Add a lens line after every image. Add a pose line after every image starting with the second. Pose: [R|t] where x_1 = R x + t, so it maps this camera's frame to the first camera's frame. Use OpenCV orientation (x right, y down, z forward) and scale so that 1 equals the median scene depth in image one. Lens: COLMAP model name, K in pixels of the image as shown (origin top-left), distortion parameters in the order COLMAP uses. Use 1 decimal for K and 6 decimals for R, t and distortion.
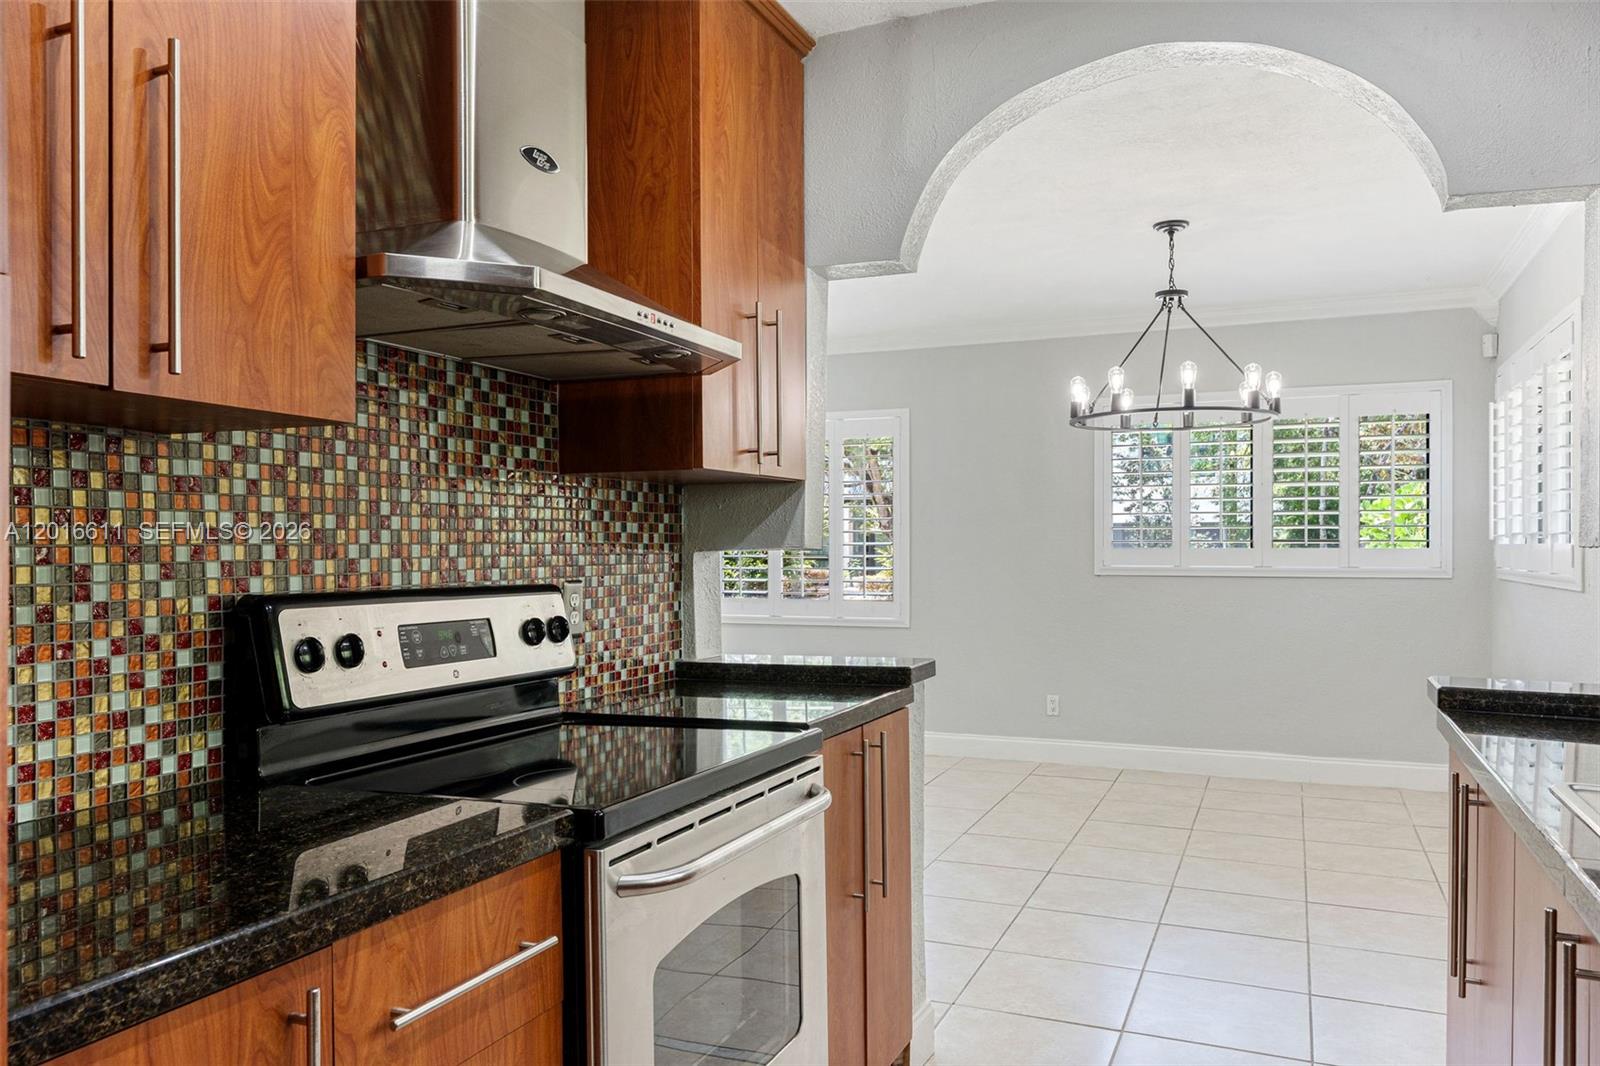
lens RADIAL K [[1158.2, 0, 797.2], [0, 1158.2, 550.0], [0, 0, 1]] dist [-0.000310, -0.003805]
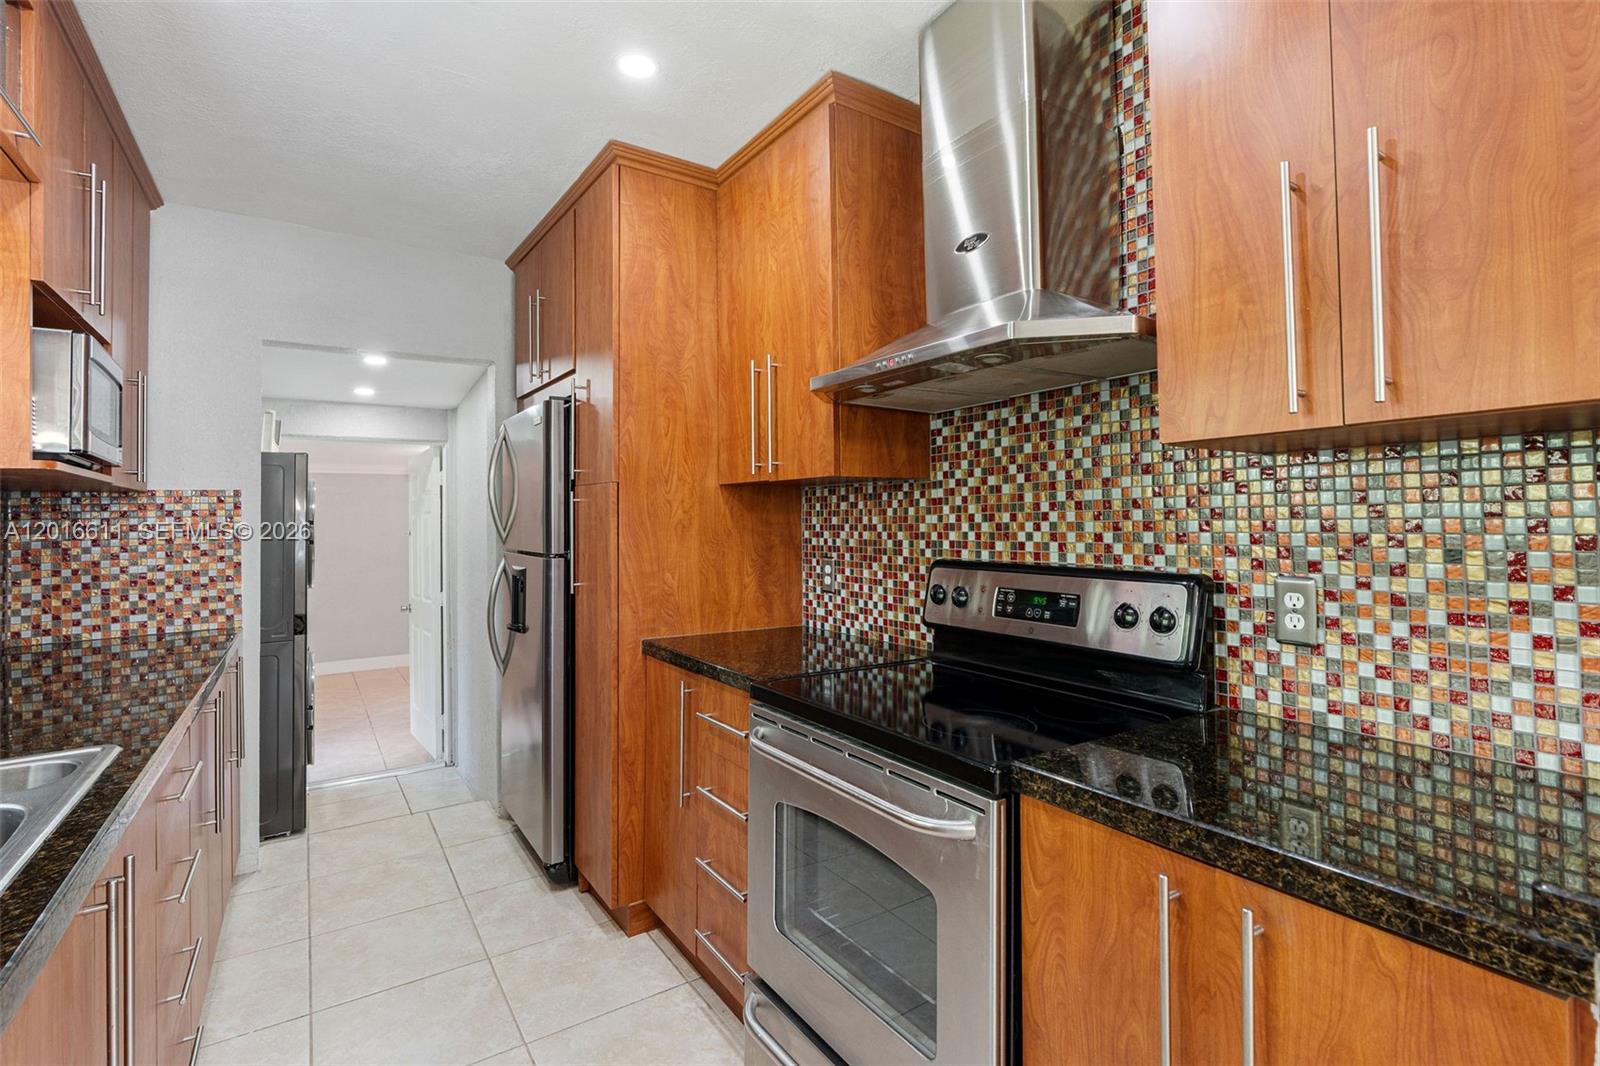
lens RADIAL K [[748.3, 0, 805.8], [0, 748.3, 500.7], [0, 0, 1]] dist [-0.001702, 0.000081]
pose [[-0.541673, -0.016203, -0.840433, 0.503458], [0.008821, 0.999650, -0.024959, -0.020345], [0.840543, -0.020933, -0.541340, 1.101009]]
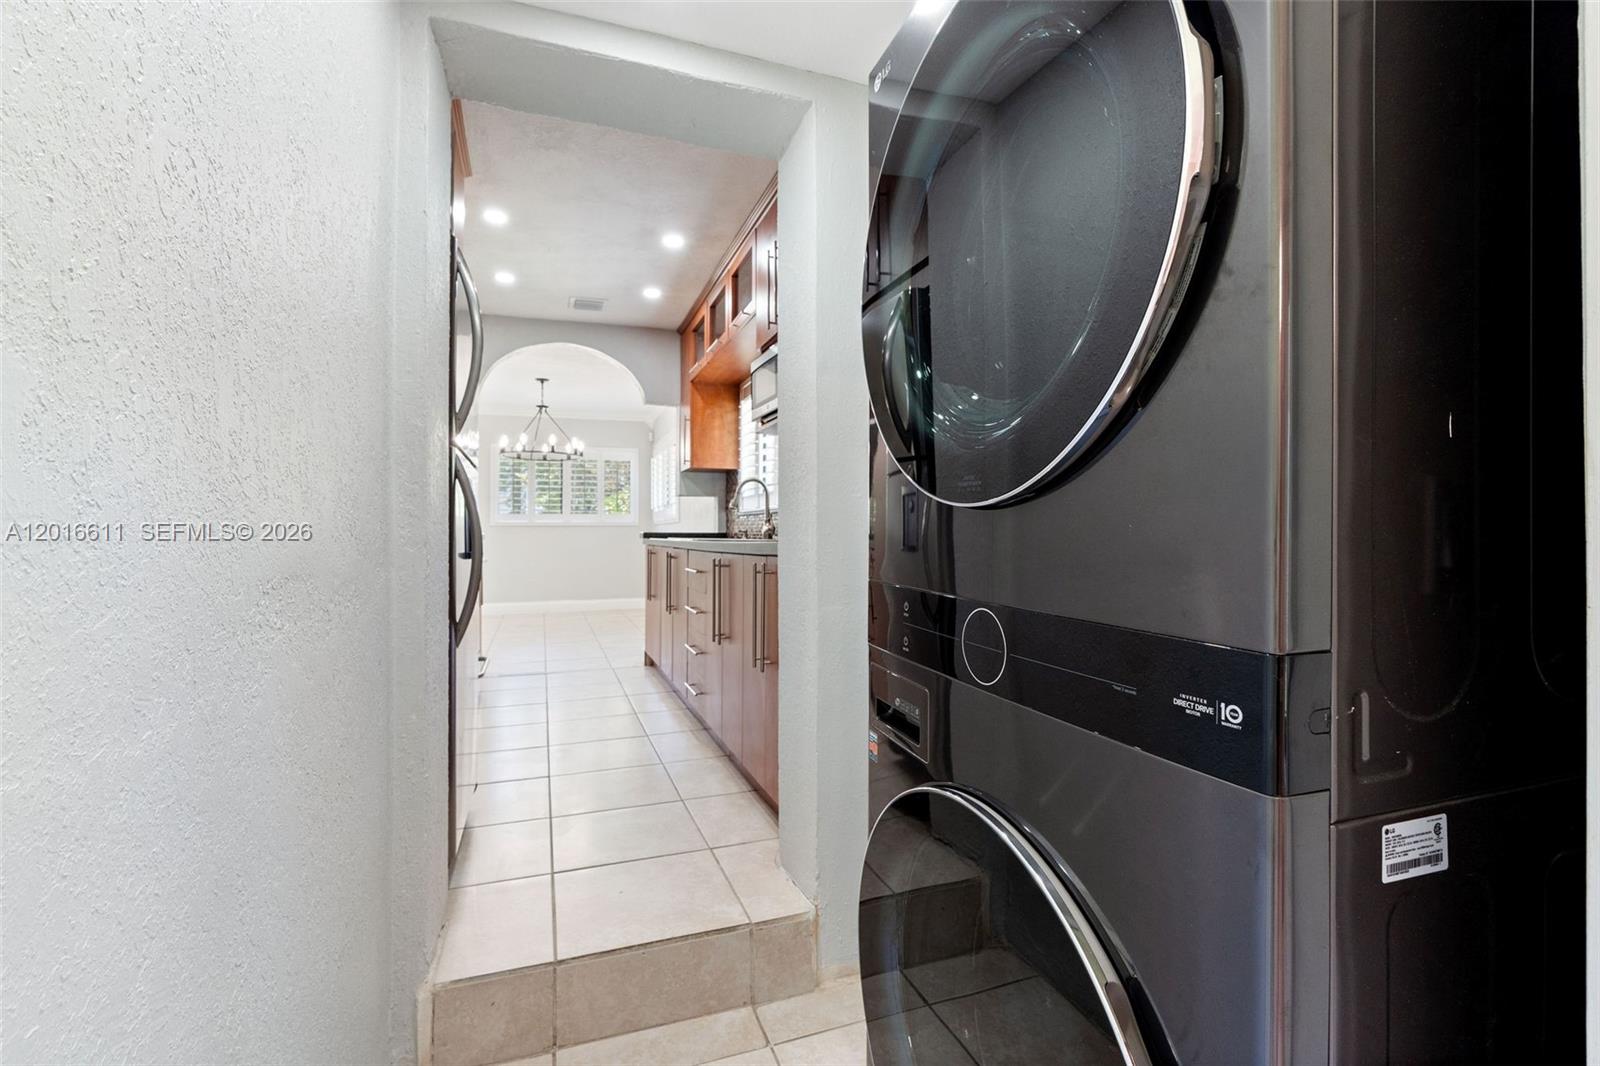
lens RADIAL K [[726.2, 0, 800.0], [0, 726.2, 540.4], [0, 0, 1]] dist [-0.004103, 0.000492]
pose [[0.732611, -0.002874, 0.680641, -0.669220], [0.005030, 0.999987, -0.001192, 0.148774], [-0.680628, 0.004297, 0.732616, -1.059046]]
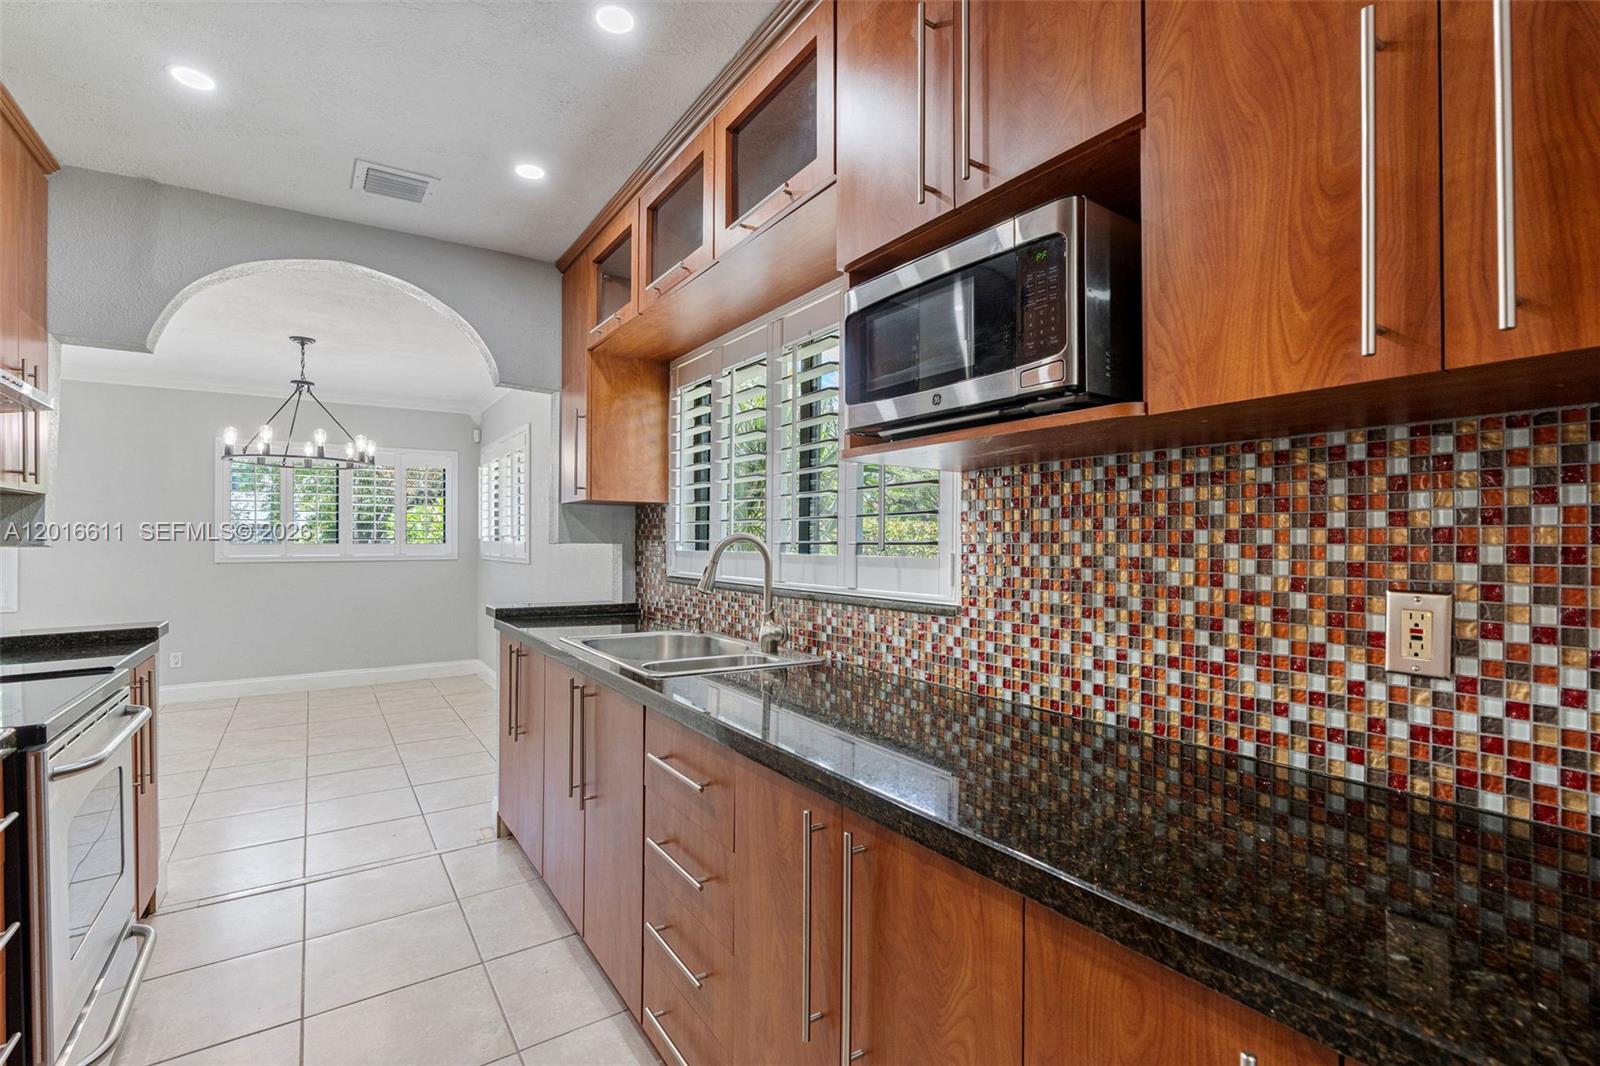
lens RADIAL K [[726.2, 0, 800.0], [0, 726.2, 540.4], [0, 0, 1]] dist [-0.004103, 0.000492]
pose [[0.542720, 0.001154, 0.839913, -0.269193], [0.002638, 0.999992, -0.003079, -0.002986], [-0.839910, 0.003887, 0.542712, -0.206607]]
